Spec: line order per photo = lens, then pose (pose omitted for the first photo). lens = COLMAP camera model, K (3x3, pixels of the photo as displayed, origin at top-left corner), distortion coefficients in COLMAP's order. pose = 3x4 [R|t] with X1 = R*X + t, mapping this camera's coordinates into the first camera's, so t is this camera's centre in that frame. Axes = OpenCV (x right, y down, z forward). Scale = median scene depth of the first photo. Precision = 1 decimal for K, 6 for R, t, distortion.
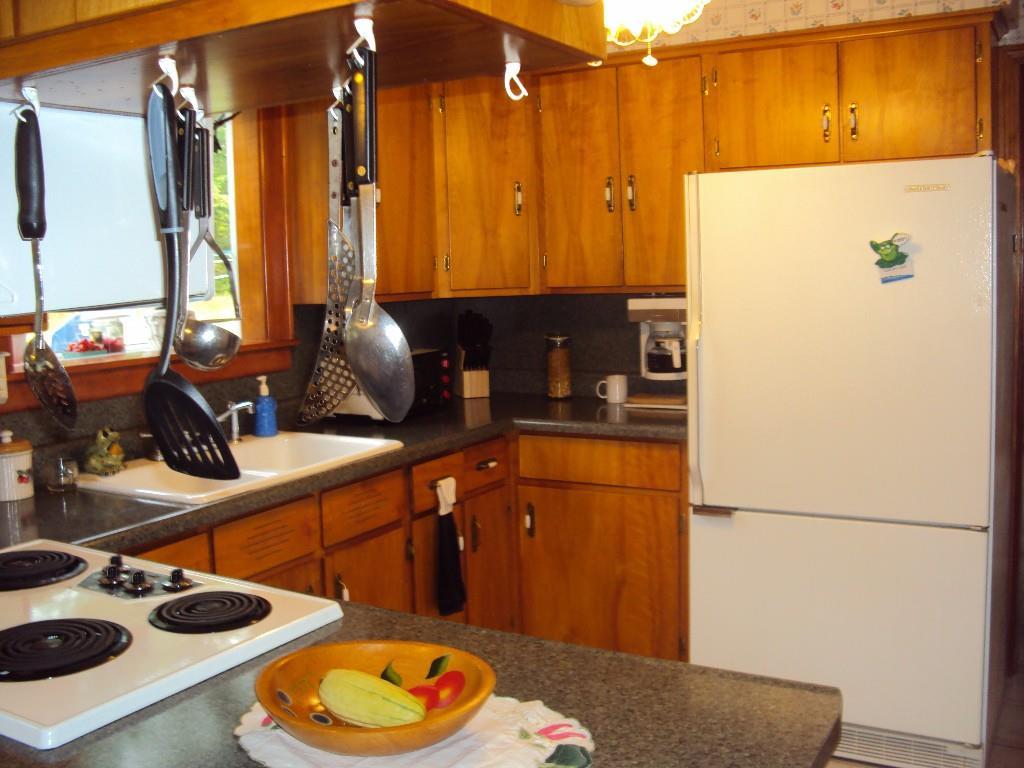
lens RADIAL K [[1047.2, 0, 504.3], [0, 1047.2, 384.7], [0, 0, 1]] dist [-0.220866, 0.248969]
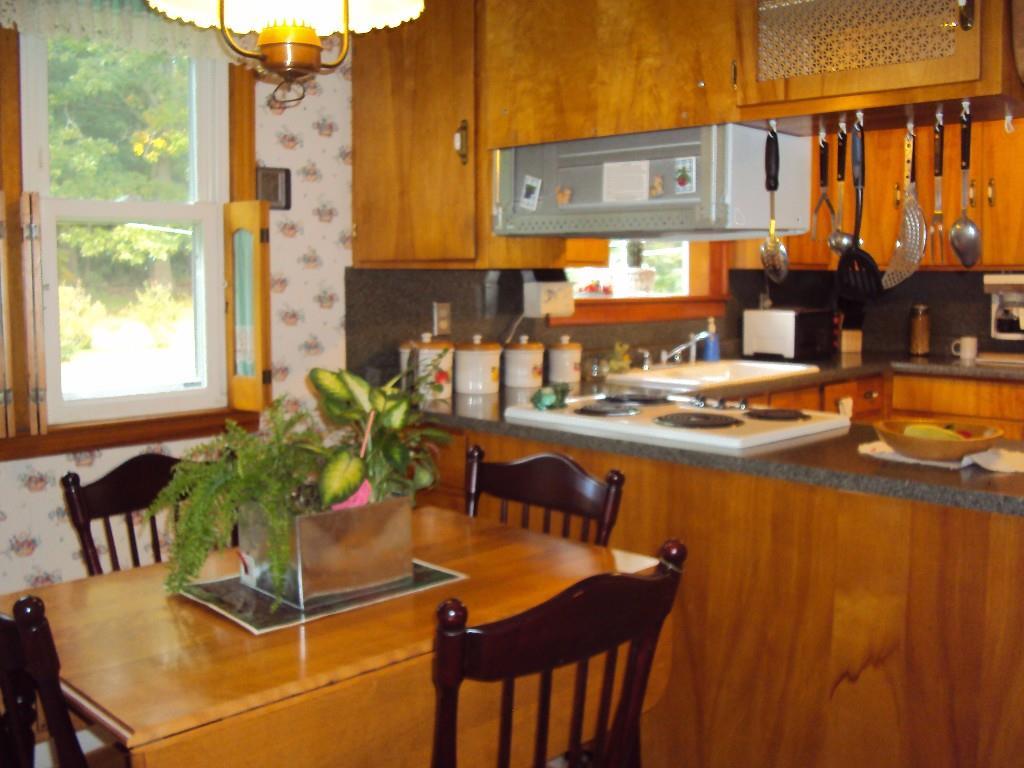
lens RADIAL K [[1047.2, 0, 504.3], [0, 1047.2, 384.7], [0, 0, 1]] dist [-0.220866, 0.248969]
pose [[0.963258, 0.050889, -0.263714, -0.124463], [-0.052379, 0.998626, 0.001382, 0.087233], [0.263422, 0.012481, 0.964600, -0.372515]]
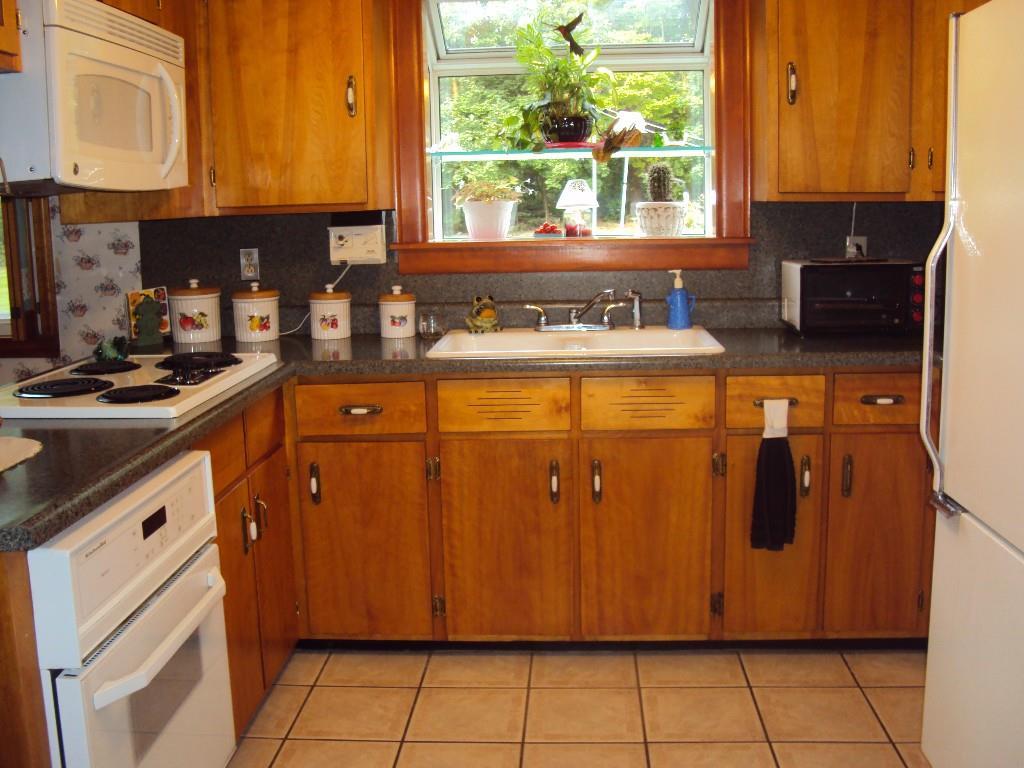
lens RADIAL K [[1047.2, 0, 504.3], [0, 1047.2, 384.7], [0, 0, 1]] dist [-0.220866, 0.248969]
pose [[0.436604, 0.167959, -0.883837, 0.578416], [-0.092876, 0.985584, 0.141414, -0.023715], [0.894847, 0.020345, 0.445909, 0.375312]]
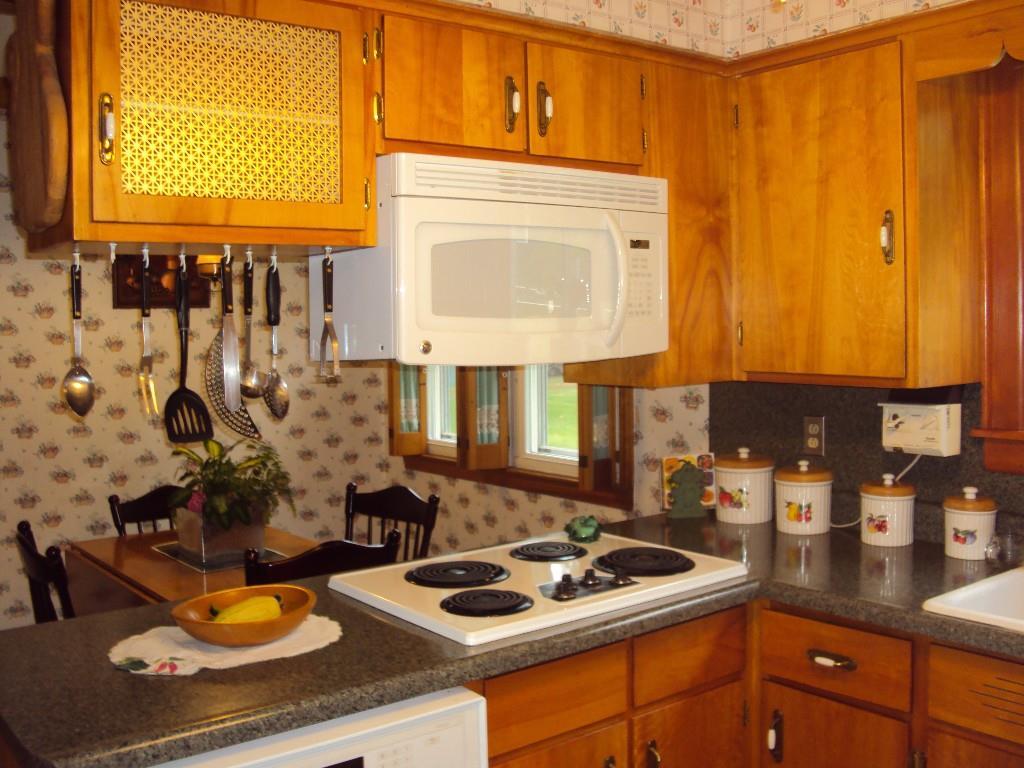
lens RADIAL K [[1047.2, 0, 504.3], [0, 1047.2, 384.7], [0, 0, 1]] dist [-0.220866, 0.248969]
pose [[-0.381547, 0.086909, -0.920255, 0.409479], [-0.082470, 0.988399, 0.127538, -0.100893], [0.920663, 0.124555, -0.369953, 0.676316]]
